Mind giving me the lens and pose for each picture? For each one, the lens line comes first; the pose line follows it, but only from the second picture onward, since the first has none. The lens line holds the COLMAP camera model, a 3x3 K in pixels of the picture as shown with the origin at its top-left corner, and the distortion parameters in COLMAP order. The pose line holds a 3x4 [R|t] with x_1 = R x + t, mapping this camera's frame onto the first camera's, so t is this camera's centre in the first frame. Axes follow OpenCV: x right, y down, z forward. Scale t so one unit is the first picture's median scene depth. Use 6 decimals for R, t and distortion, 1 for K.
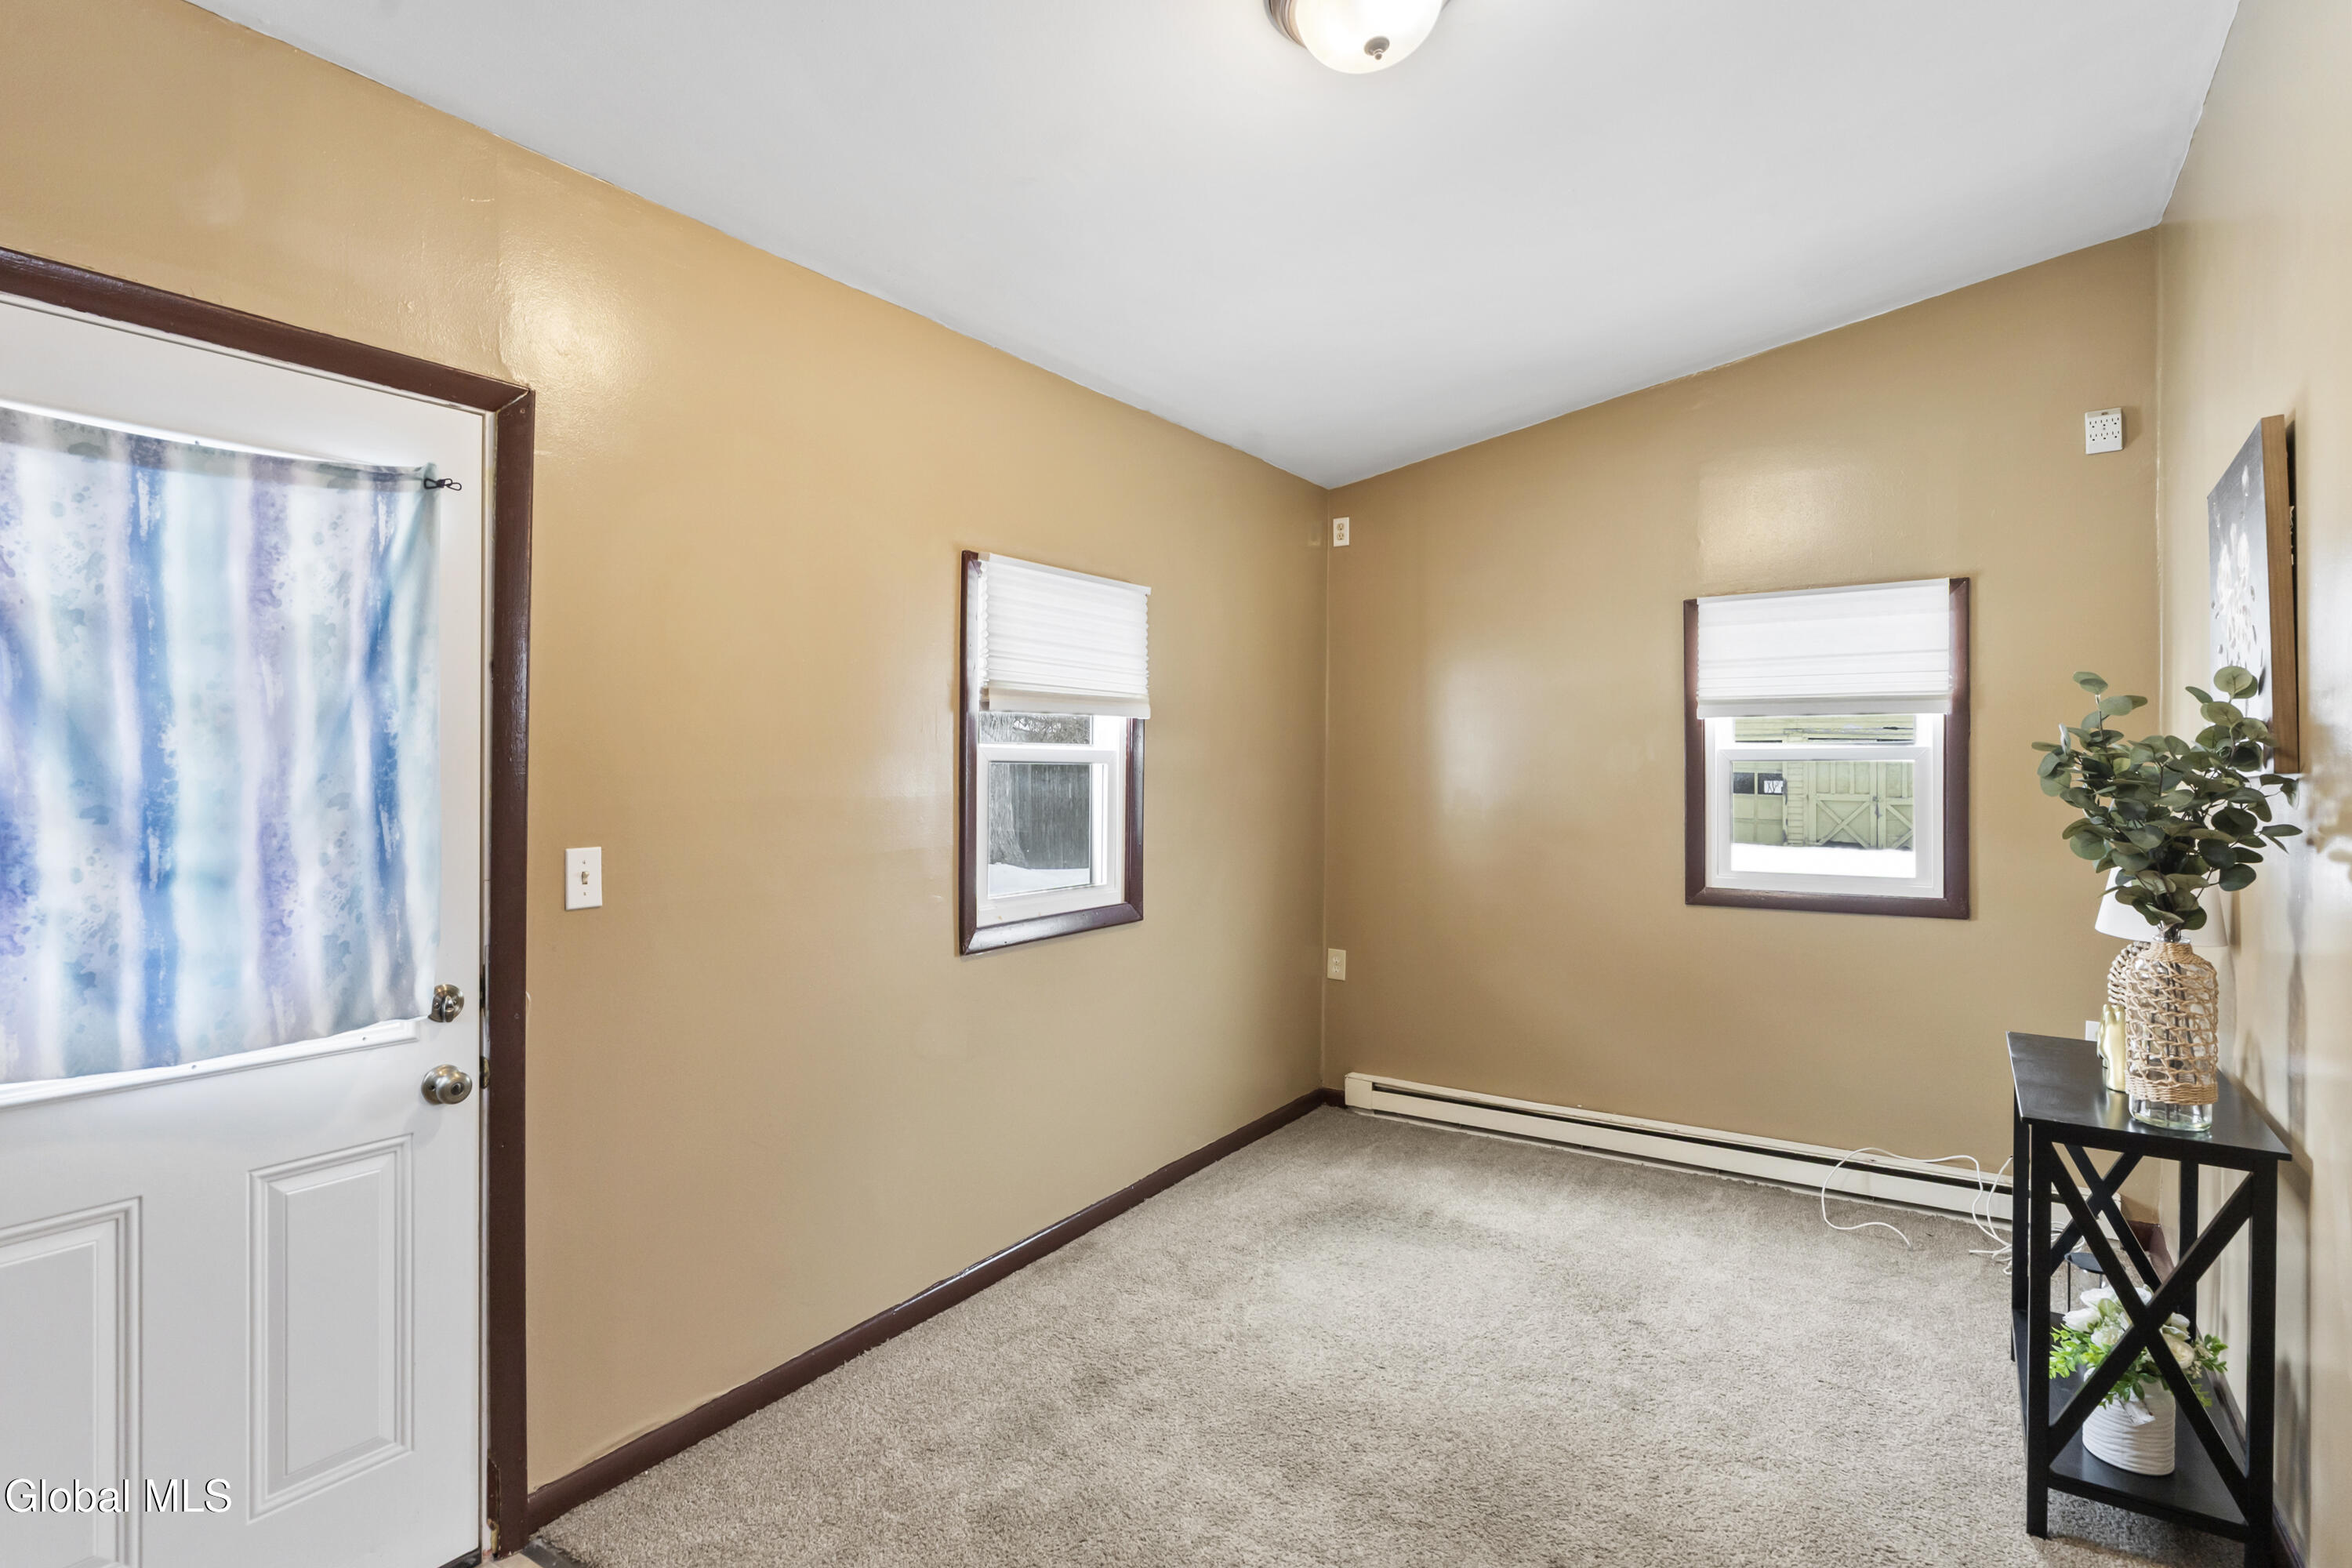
lens RADIAL K [[1169.4, 0, 1176.0], [0, 1169.4, 784.0], [0, 0, 1]] dist [-0.006979, -0.000915]
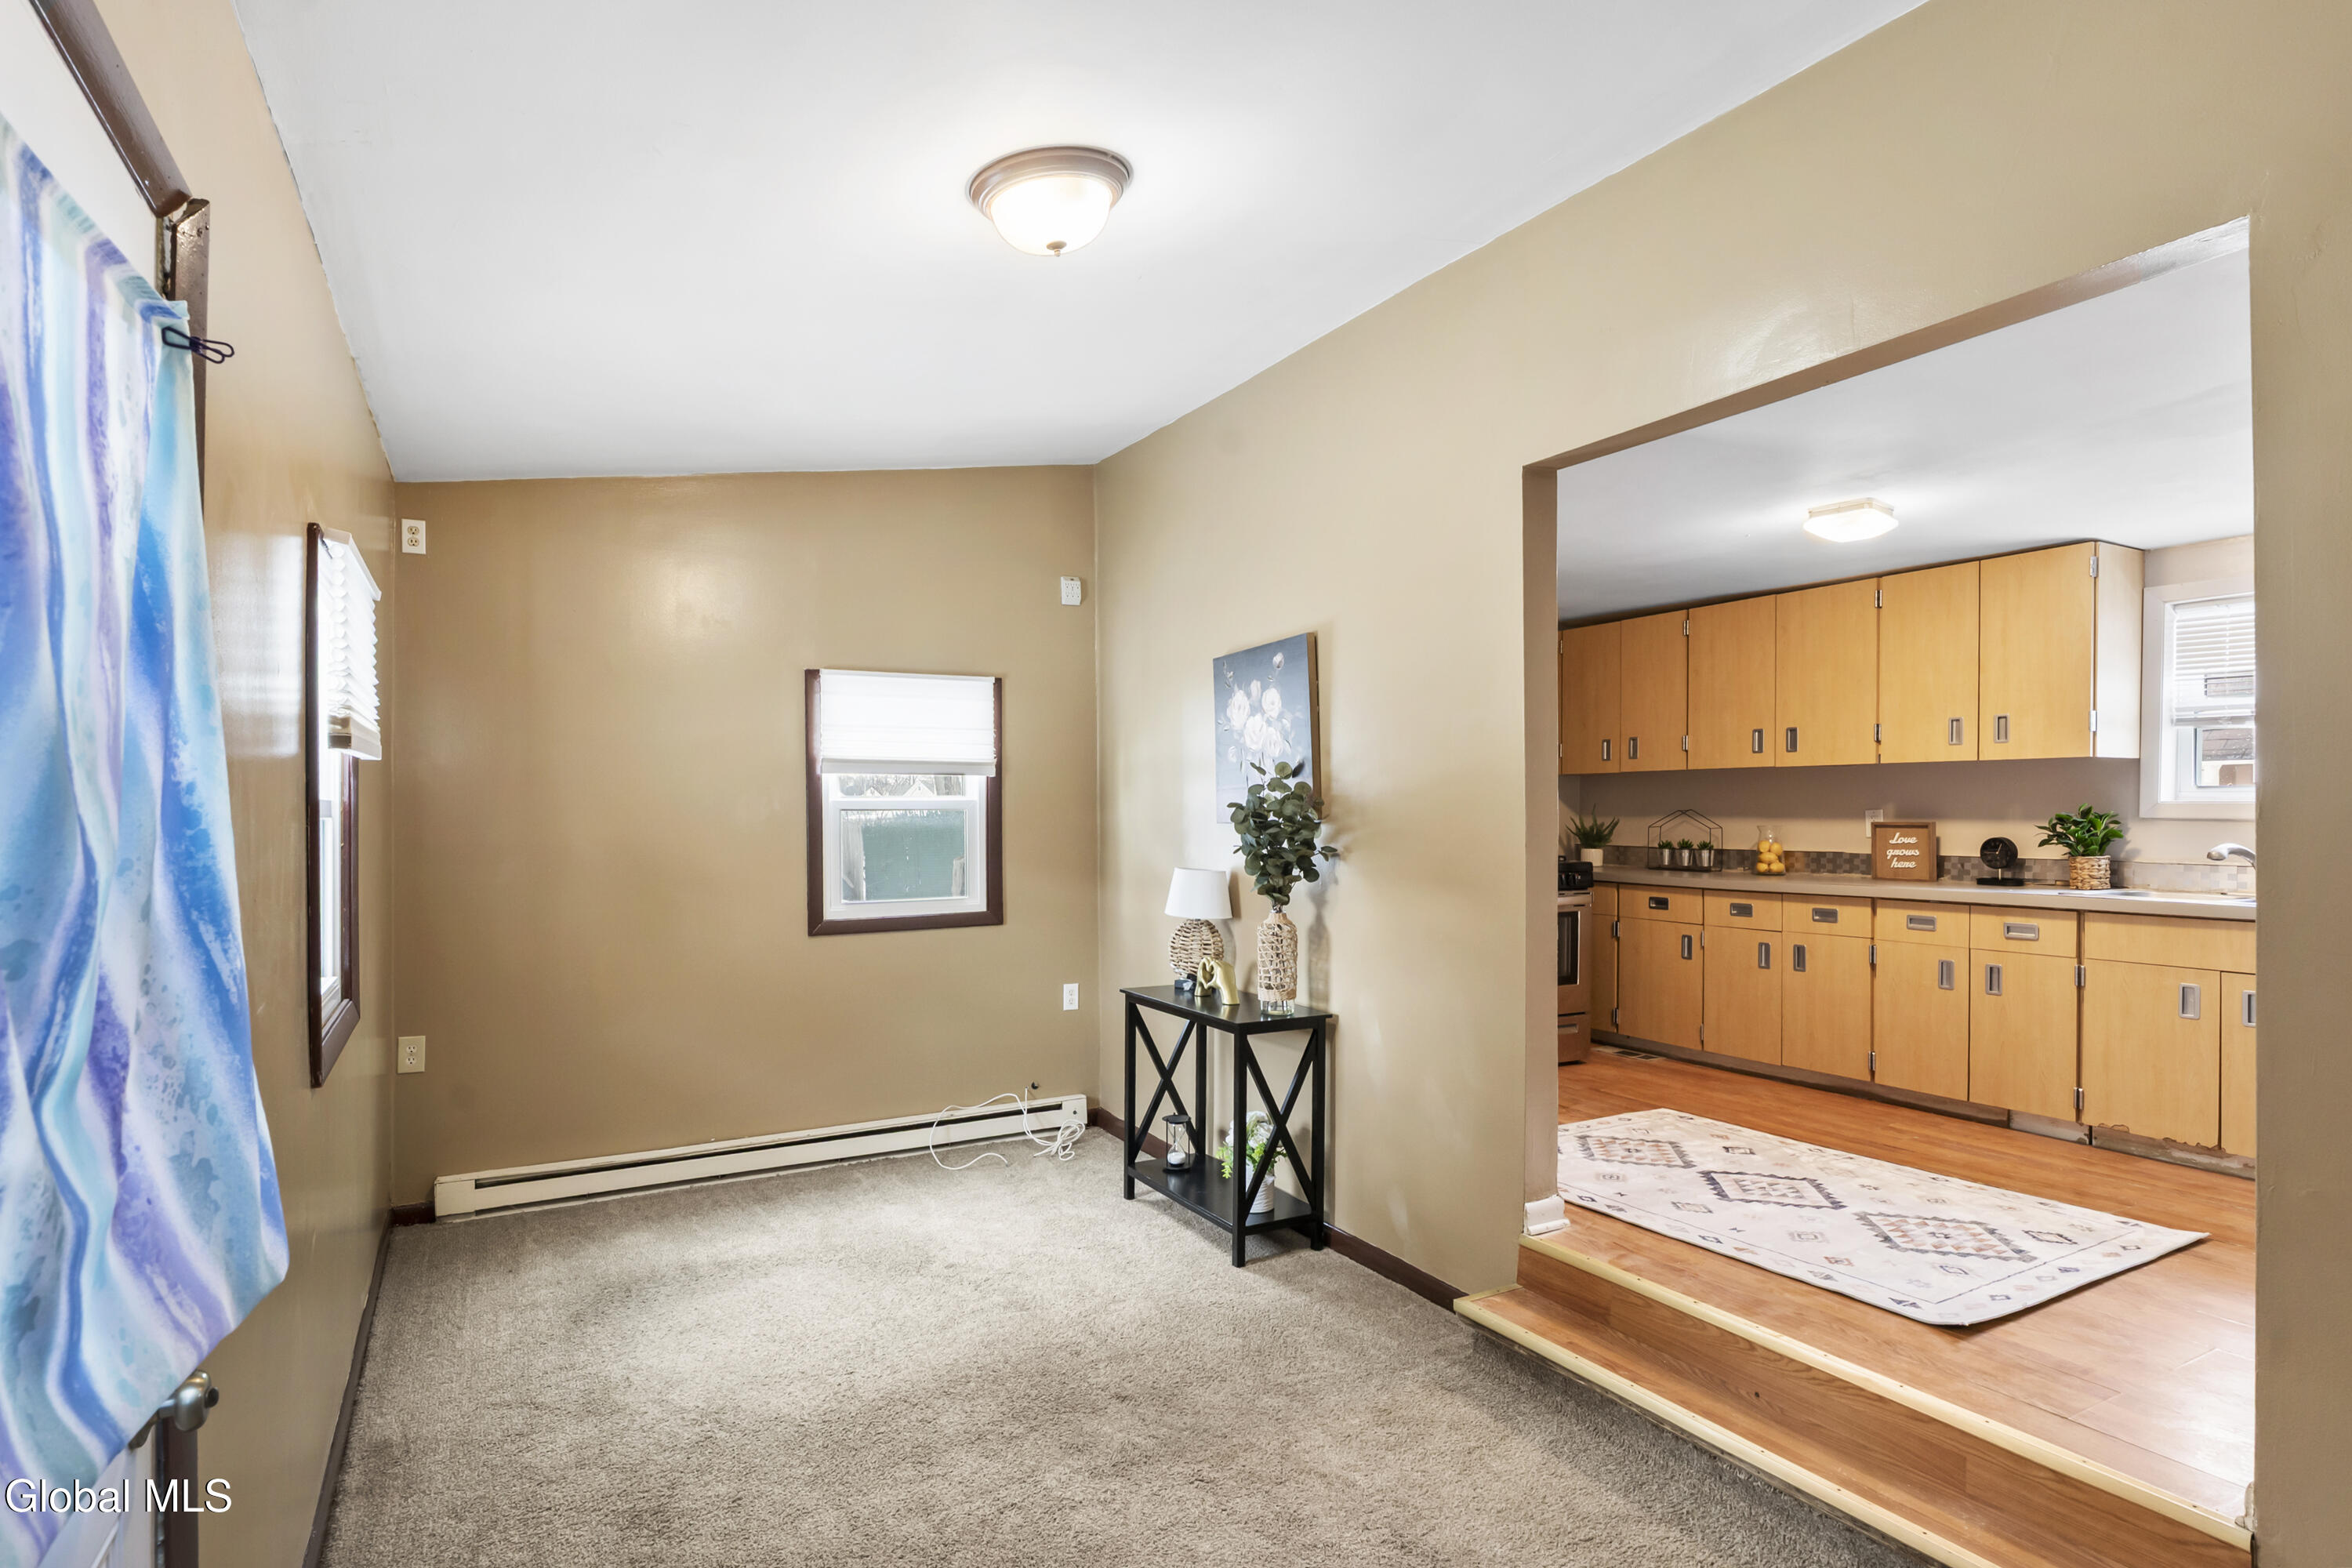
lens RADIAL K [[1209.1, 0, 1173.7], [0, 1209.1, 836.3], [0, 0, 1]] dist [-0.001205, -0.000063]
pose [[0.451855, -0.022513, 0.891807, -0.500689], [0.015284, 0.999730, 0.017493, -0.010696], [-0.891960, 0.005727, 0.452078, 0.162344]]
